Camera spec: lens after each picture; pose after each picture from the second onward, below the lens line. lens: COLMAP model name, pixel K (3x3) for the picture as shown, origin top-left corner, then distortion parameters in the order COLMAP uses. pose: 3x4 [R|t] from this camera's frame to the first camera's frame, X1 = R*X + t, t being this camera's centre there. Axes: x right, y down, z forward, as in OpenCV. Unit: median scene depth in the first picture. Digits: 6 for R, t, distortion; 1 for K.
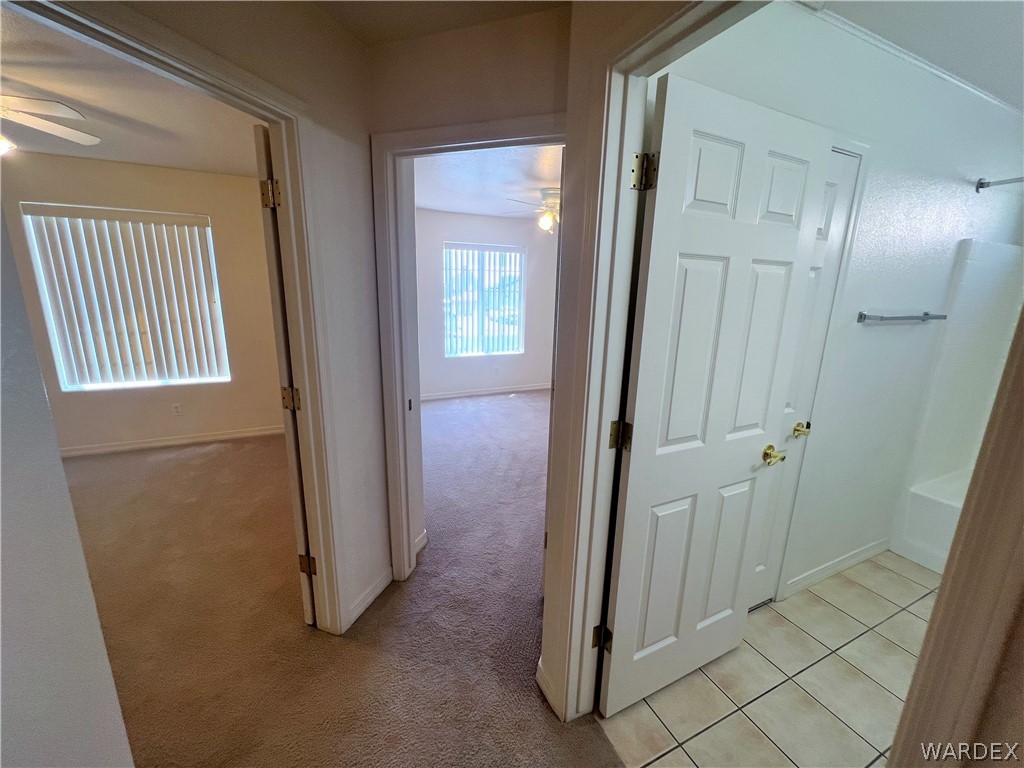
lens RADIAL K [[412.4, 0, 510.5], [0, 412.4, 386.3], [0, 0, 1]] dist [-0.003893, 0.000824]
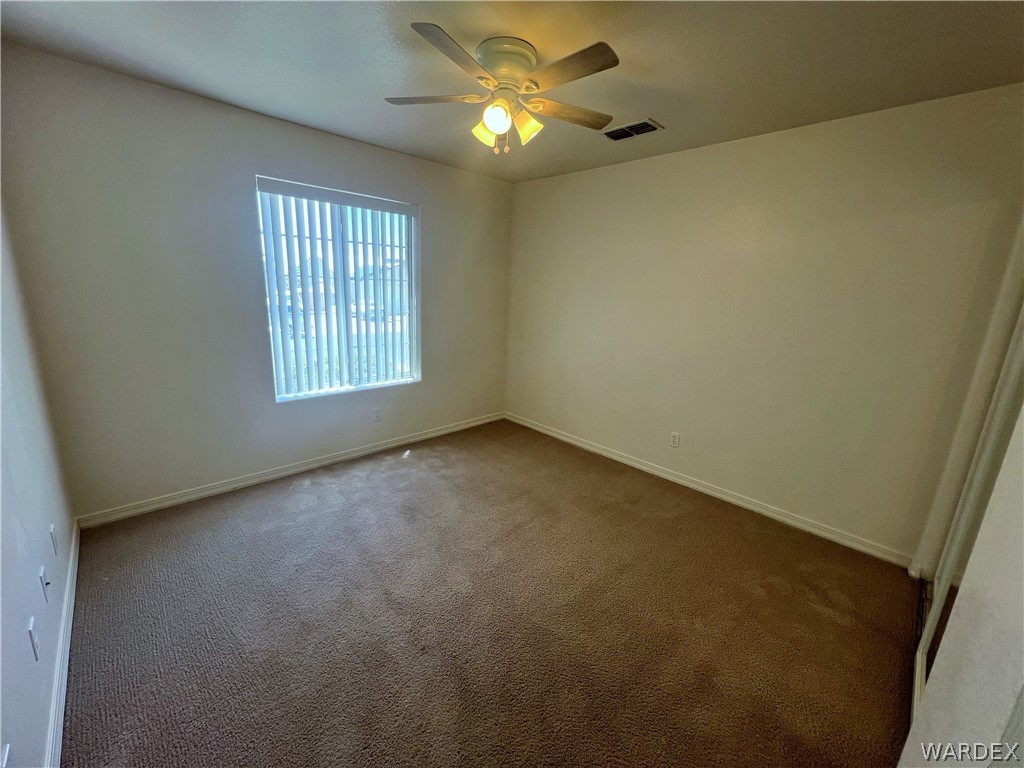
lens RADIAL K [[412.4, 0, 511.0], [0, 412.4, 386.8], [0, 0, 1]] dist [-0.003893, 0.000824]
pose [[0.947514, -0.055151, 0.314921, -0.046805], [0.051268, 0.998472, 0.020606, -0.104102], [-0.315576, -0.003379, 0.948894, 0.496455]]
